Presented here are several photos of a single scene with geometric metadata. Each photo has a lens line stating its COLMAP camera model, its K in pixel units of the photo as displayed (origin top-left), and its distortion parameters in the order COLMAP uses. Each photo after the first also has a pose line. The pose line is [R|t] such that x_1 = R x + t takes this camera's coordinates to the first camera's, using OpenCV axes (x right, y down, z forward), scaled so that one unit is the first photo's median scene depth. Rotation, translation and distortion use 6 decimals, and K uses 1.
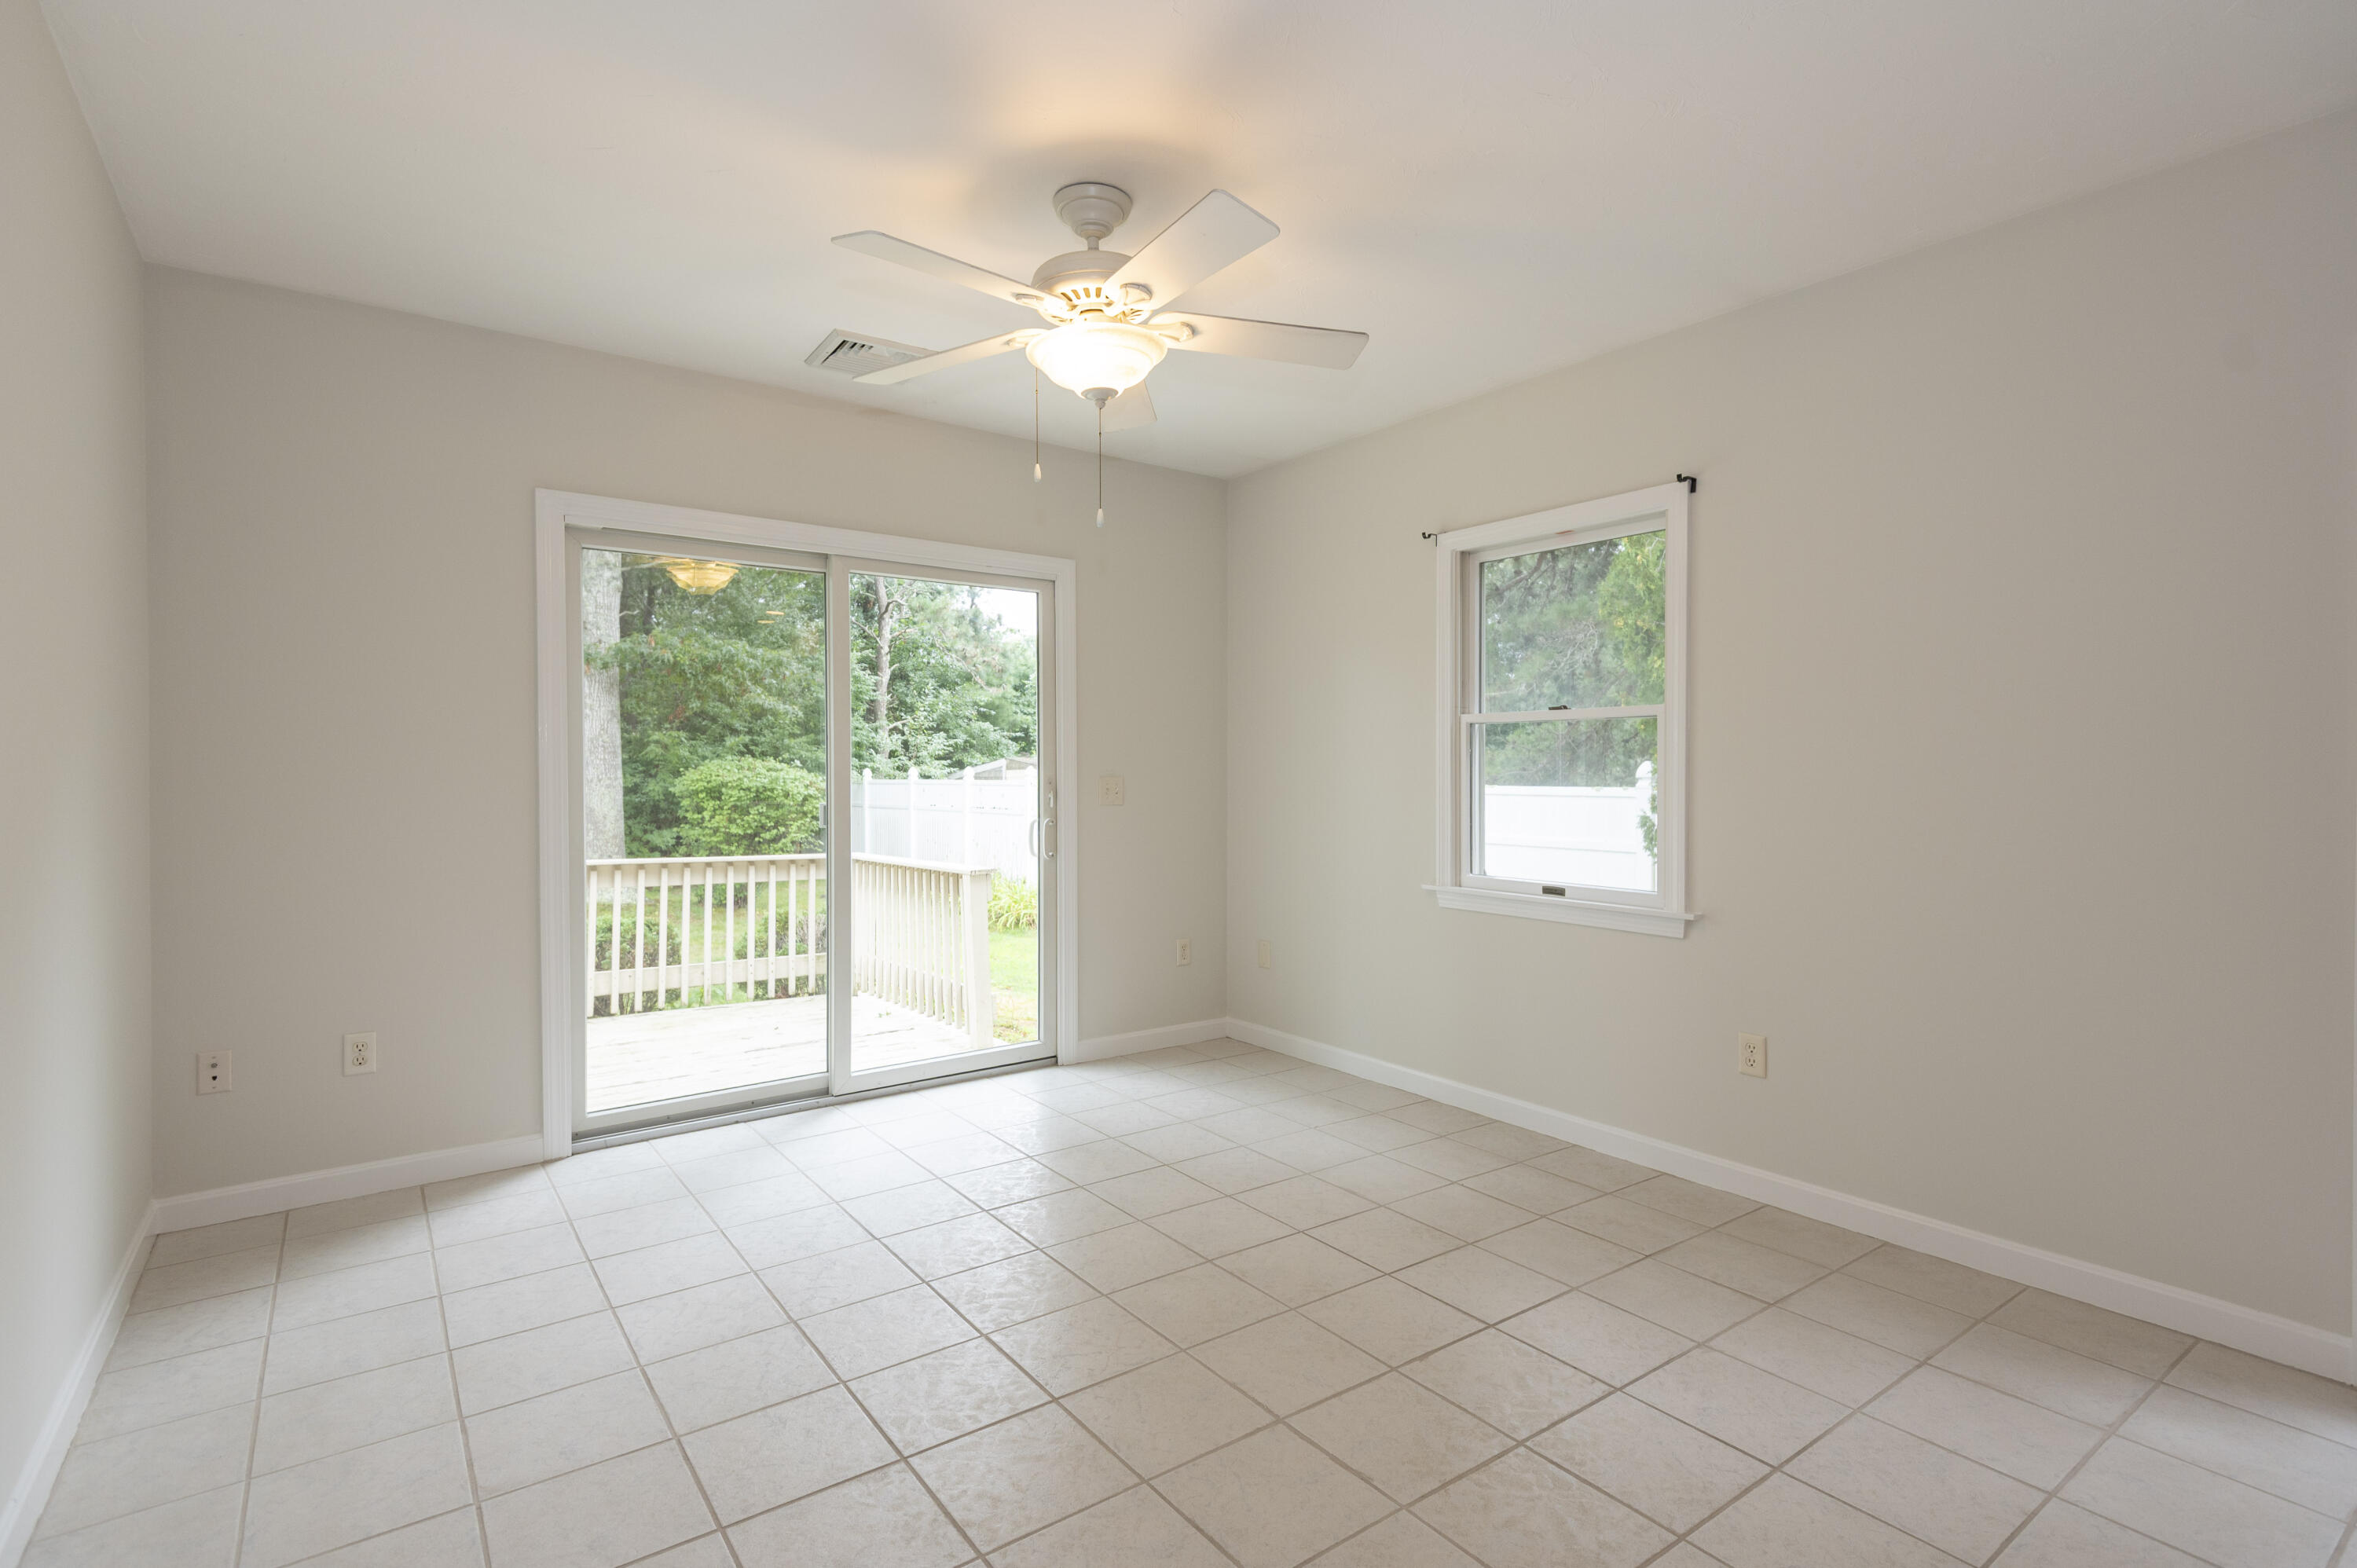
lens RADIAL K [[1120.4, 0, 1178.5], [0, 1120.4, 784.0], [0, 0, 1]] dist [0.055607, -0.034027]
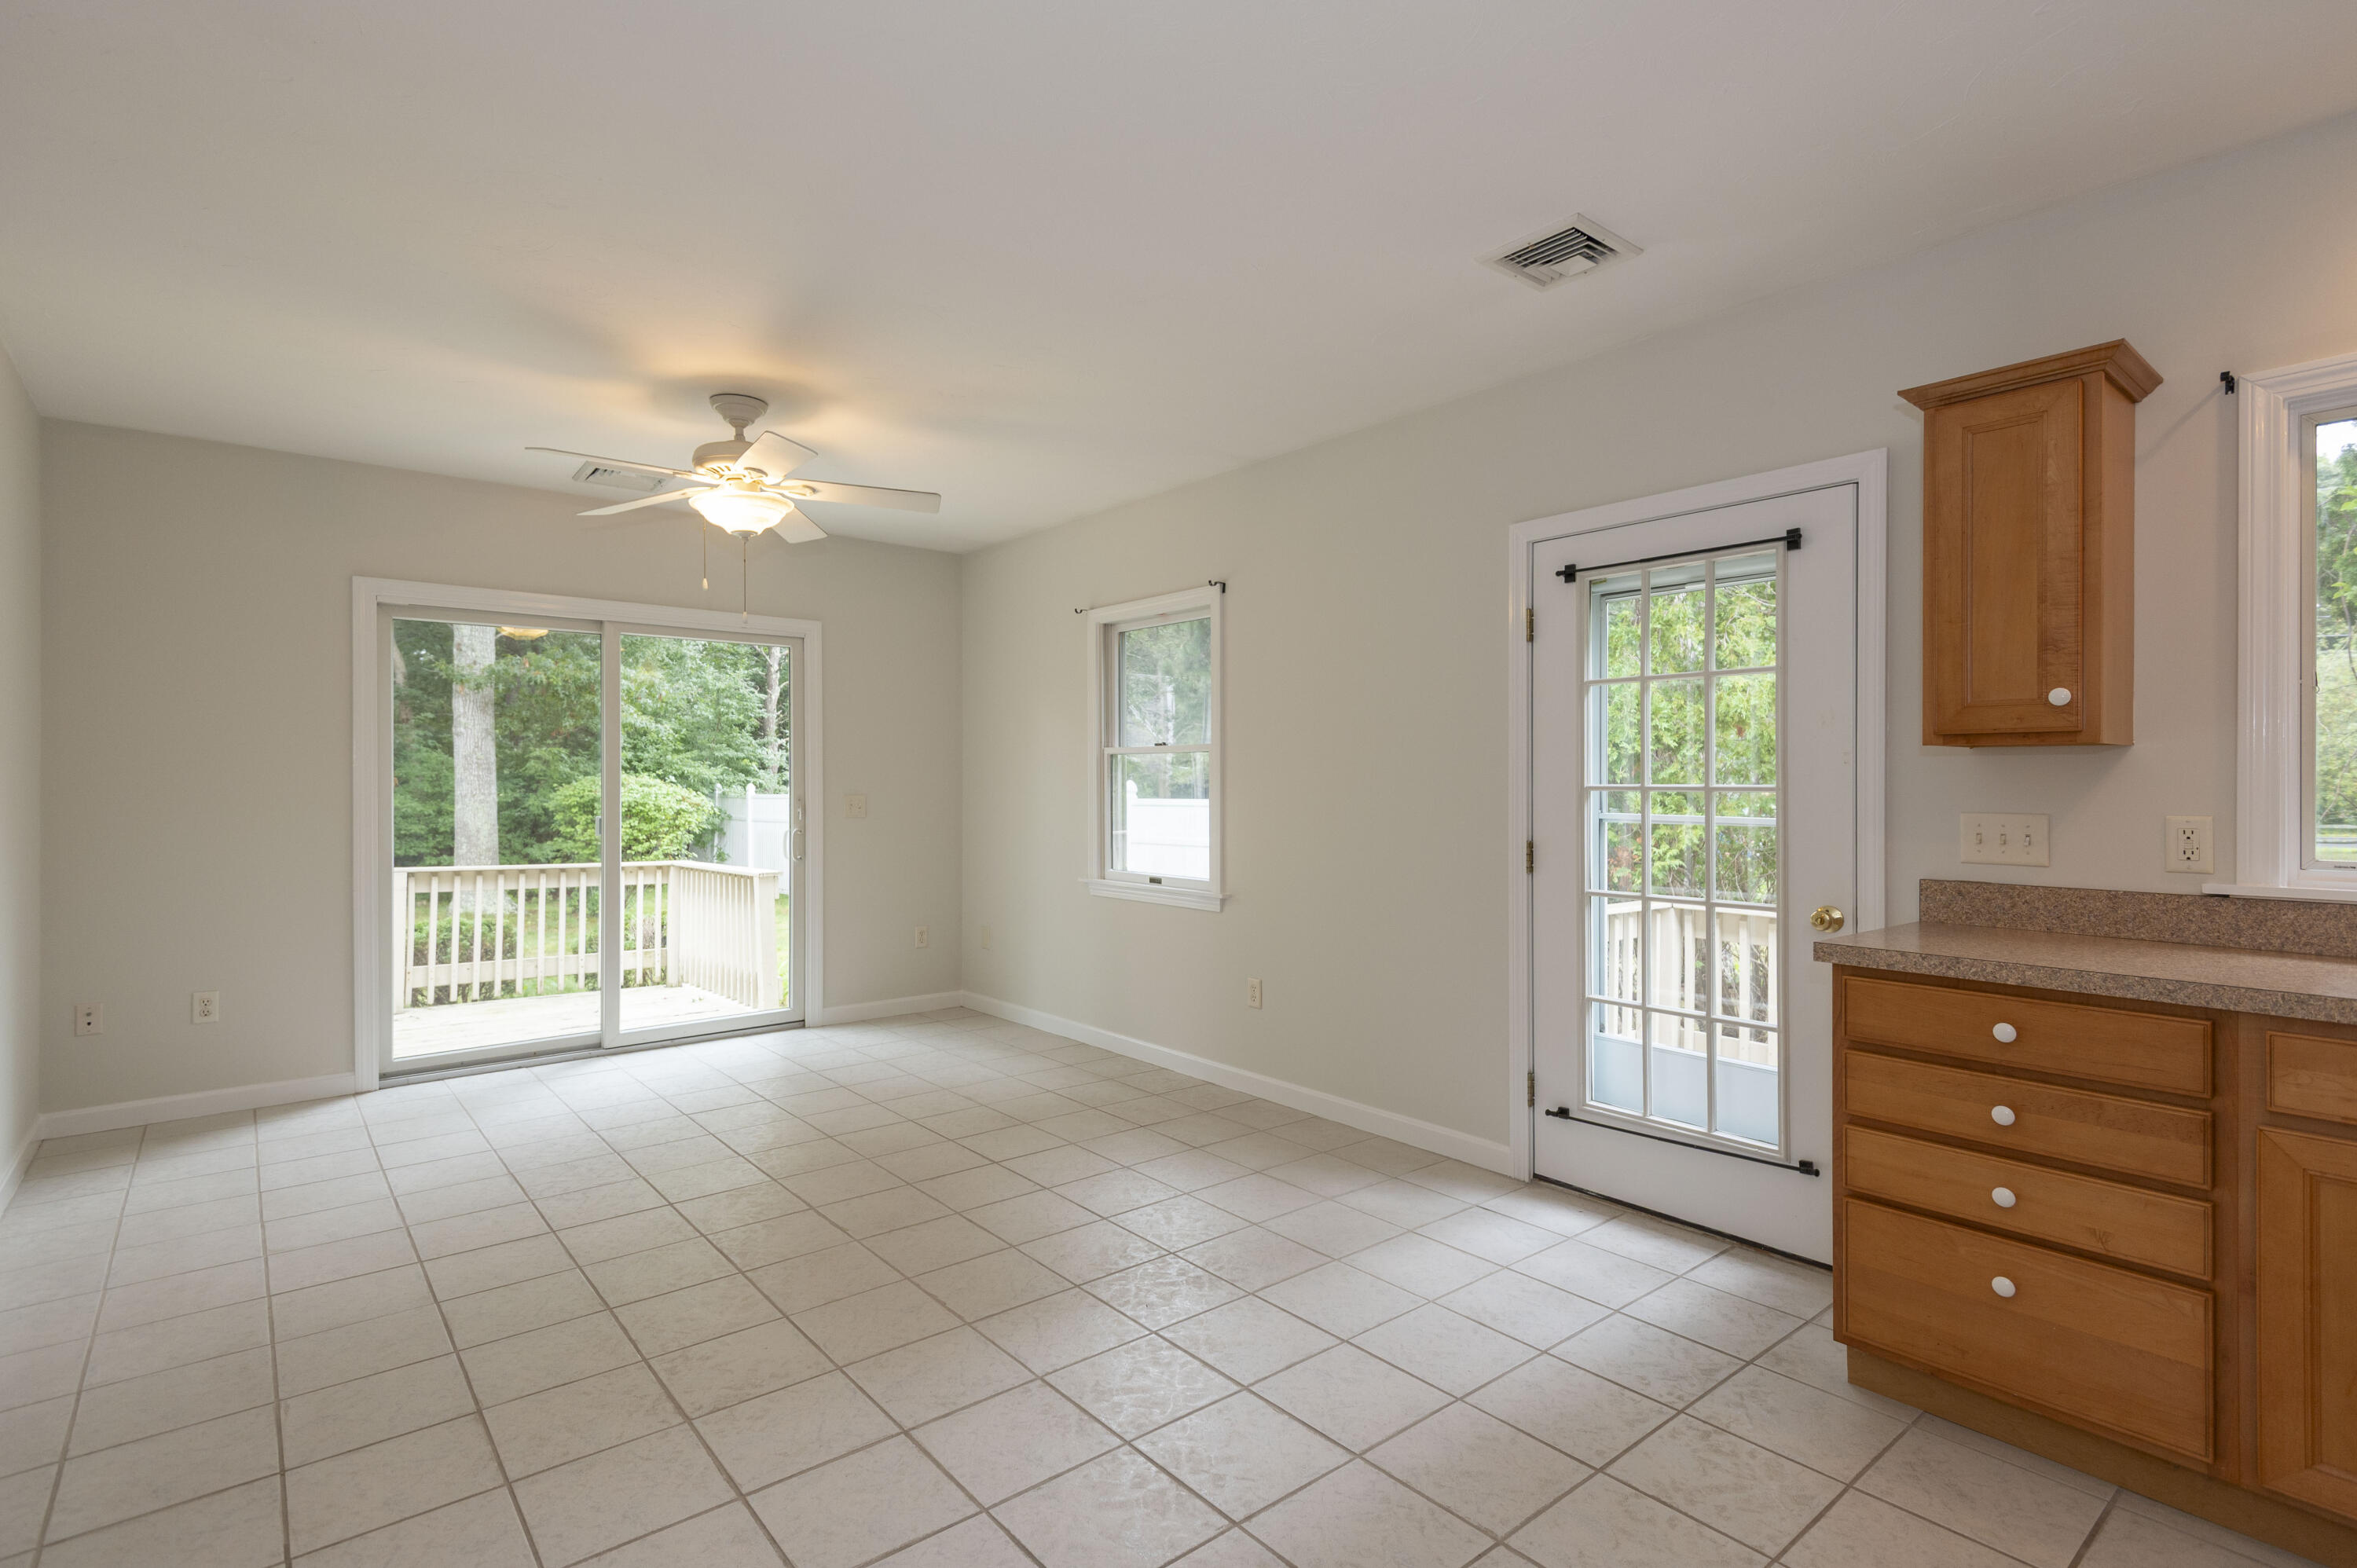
lens RADIAL K [[1128.5, 0, 1182.4], [0, 1128.5, 781.5], [0, 0, 1]] dist [0.045534, -0.025540]
pose [[0.998020, 0.000097, 0.062890, 0.227773], [0.000784, 0.999902, -0.013994, -0.003416], [-0.062885, 0.014016, 0.997922, -0.279241]]
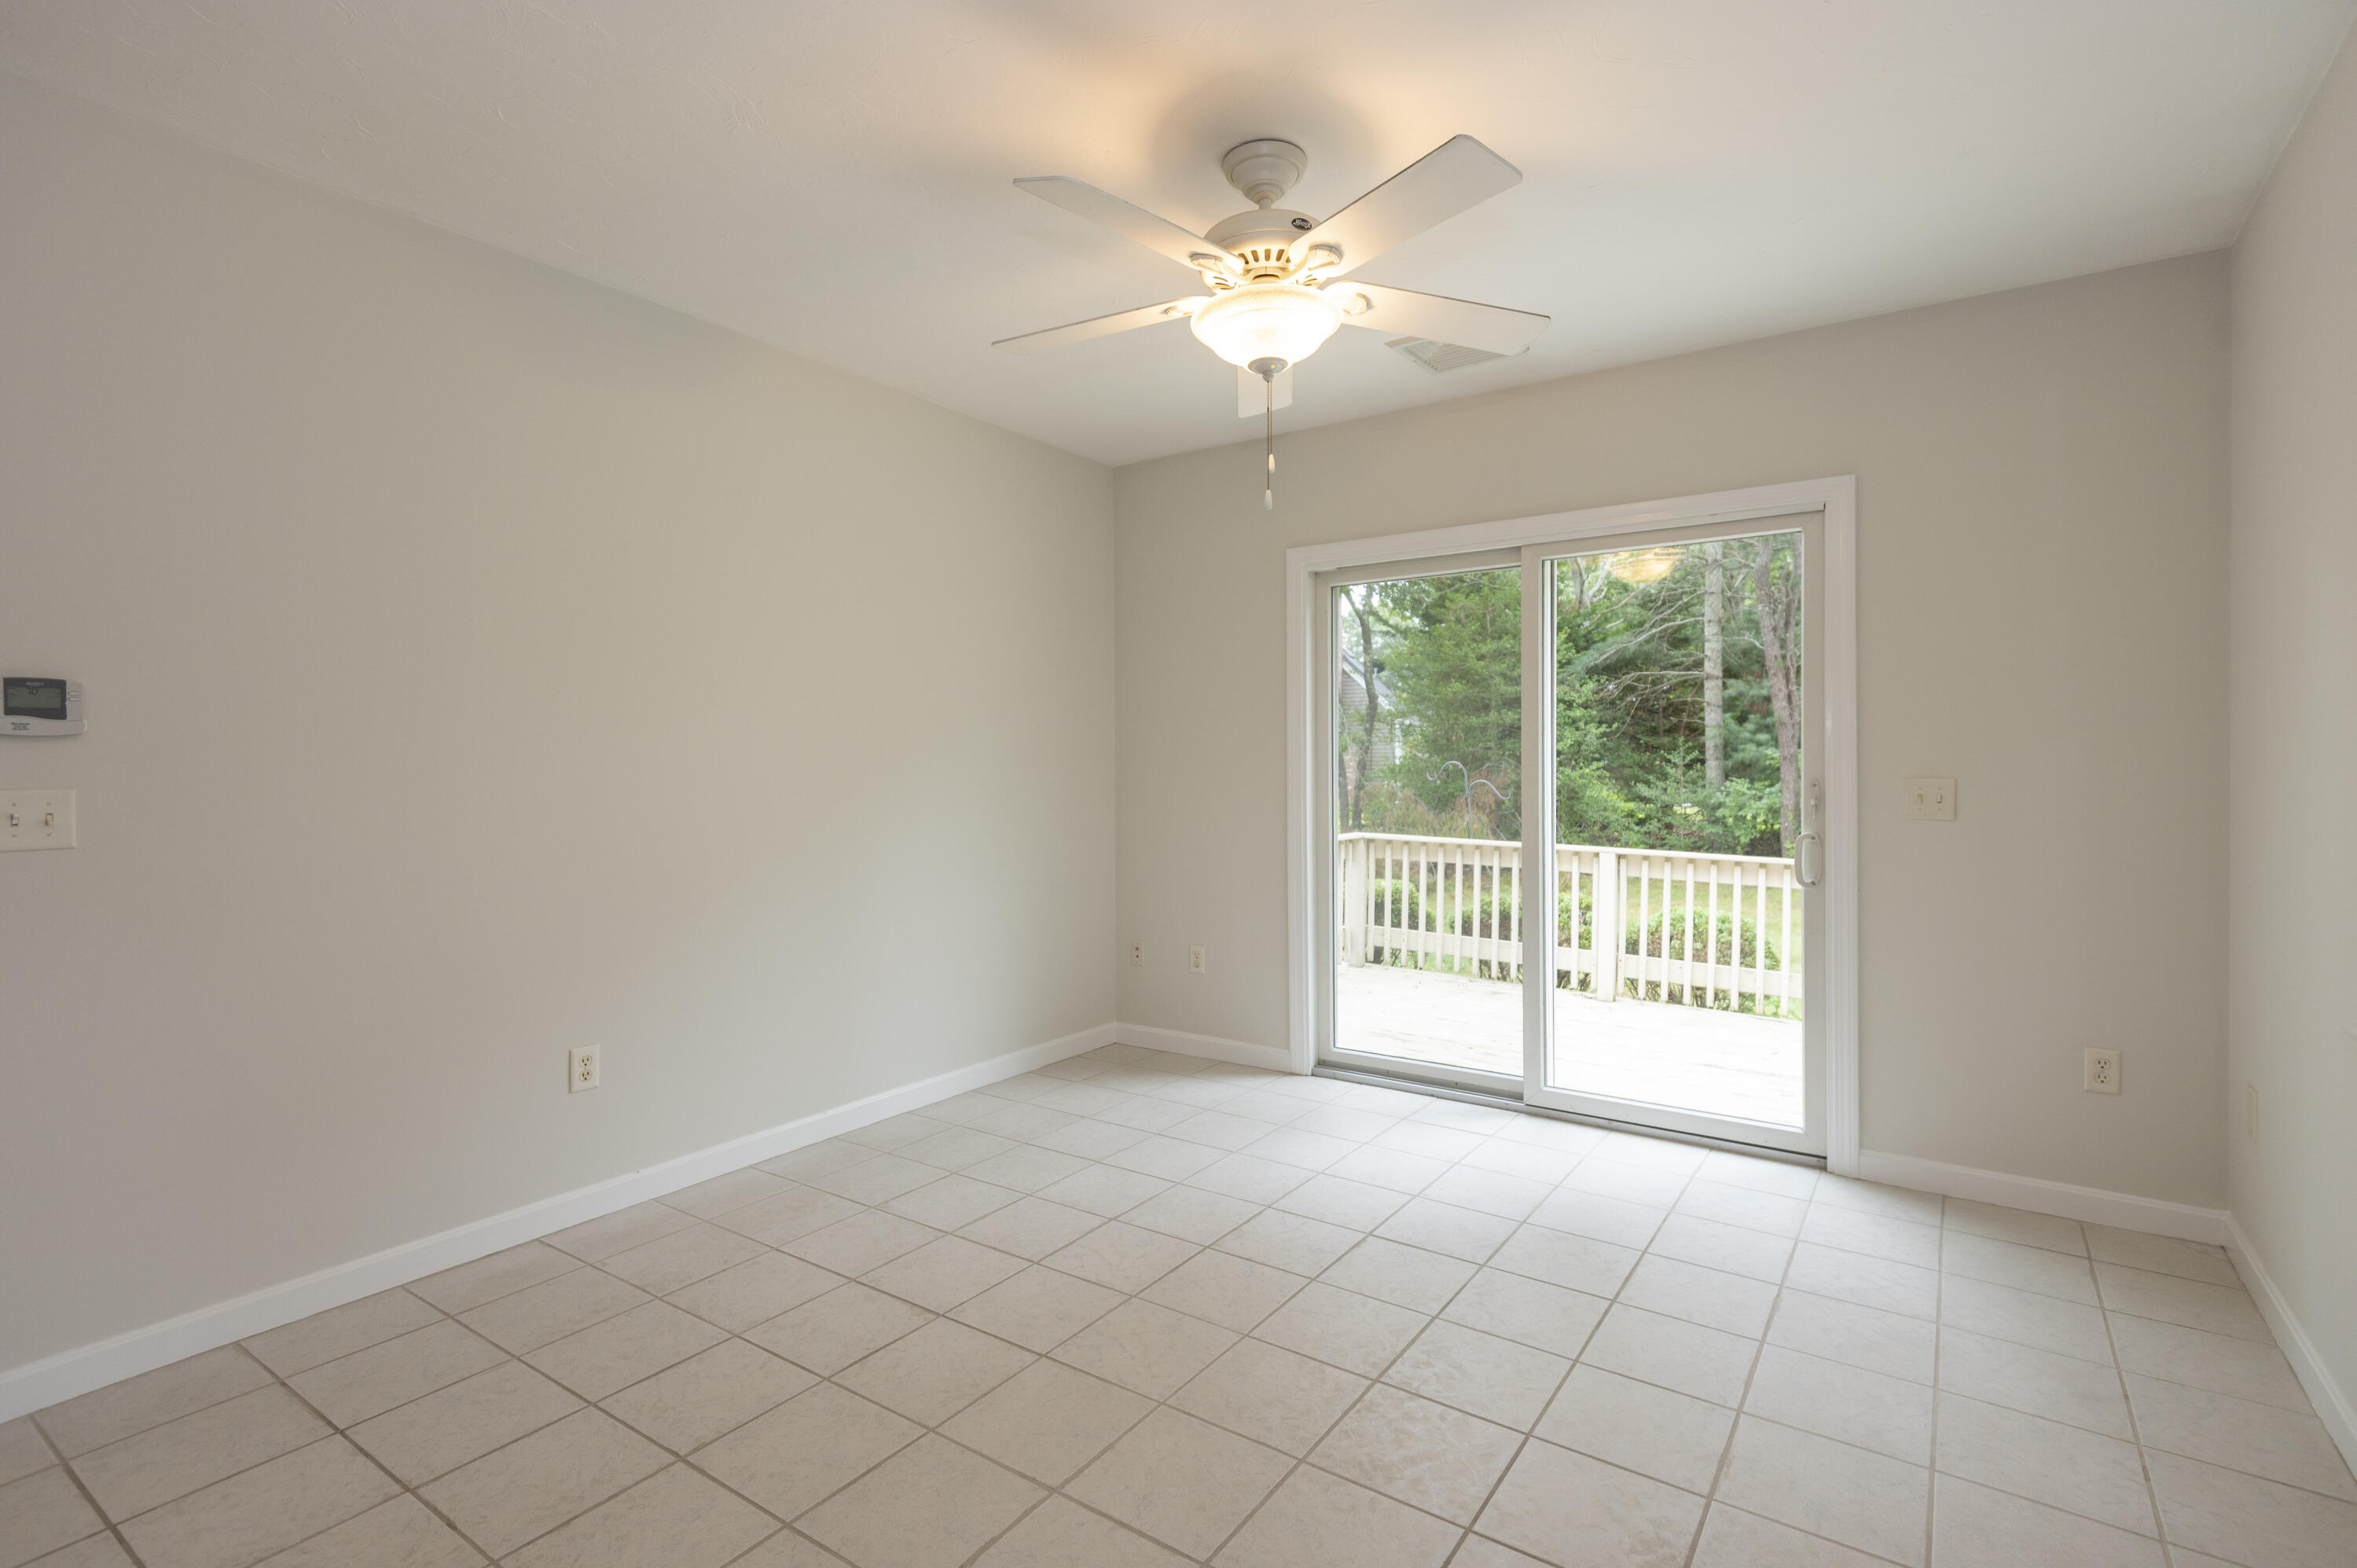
lens RADIAL K [[1106.3, 0, 1194.4], [0, 1106.3, 770.4], [0, 0, 1]] dist [0.052700, -0.033339]
pose [[0.330647, 0.006586, -0.943732, 0.442422], [-0.009024, 0.999952, 0.003816, -0.009653], [0.943712, 0.007254, 0.330690, 0.365121]]
